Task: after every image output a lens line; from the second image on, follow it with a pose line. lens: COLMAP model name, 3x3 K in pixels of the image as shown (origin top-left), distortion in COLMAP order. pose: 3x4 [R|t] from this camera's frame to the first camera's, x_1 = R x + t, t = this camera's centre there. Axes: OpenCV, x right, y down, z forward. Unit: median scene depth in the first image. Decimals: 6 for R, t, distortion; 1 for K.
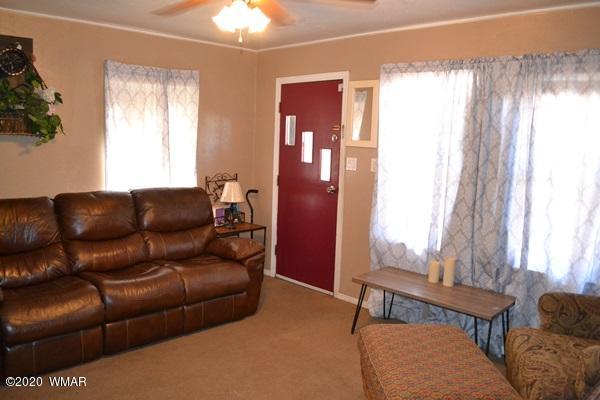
lens RADIAL K [[479.1, 0, 299.6], [0, 479.1, 212.6], [0, 0, 1]] dist [-0.061556, 0.000663]
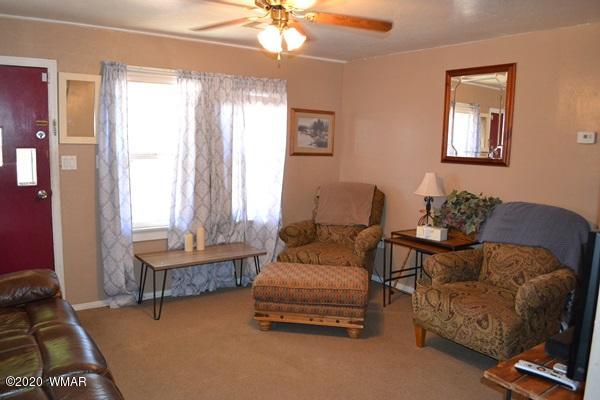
lens RADIAL K [[481.5, 0, 297.3], [0, 481.5, 202.0], [0, 0, 1]] dist [-0.078166, 0.004753]
pose [[0.155244, -0.158754, 0.975037, -0.815390], [0.139875, 0.980591, 0.137387, -0.103298], [-0.977923, 0.115055, 0.174437, 0.481394]]
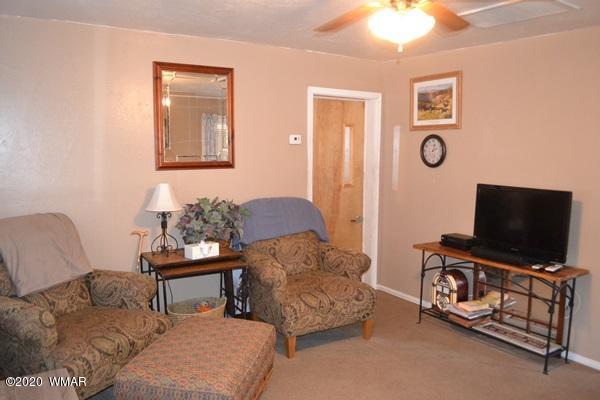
lens RADIAL K [[481.5, 0, 297.3], [0, 481.5, 202.0], [0, 0, 1]] dist [-0.078166, 0.004753]
pose [[-0.977220, -0.067341, 0.201263, -0.083044], [-0.008413, 0.959870, 0.280318, -0.206074], [-0.212063, 0.272239, -0.938571, 1.222611]]
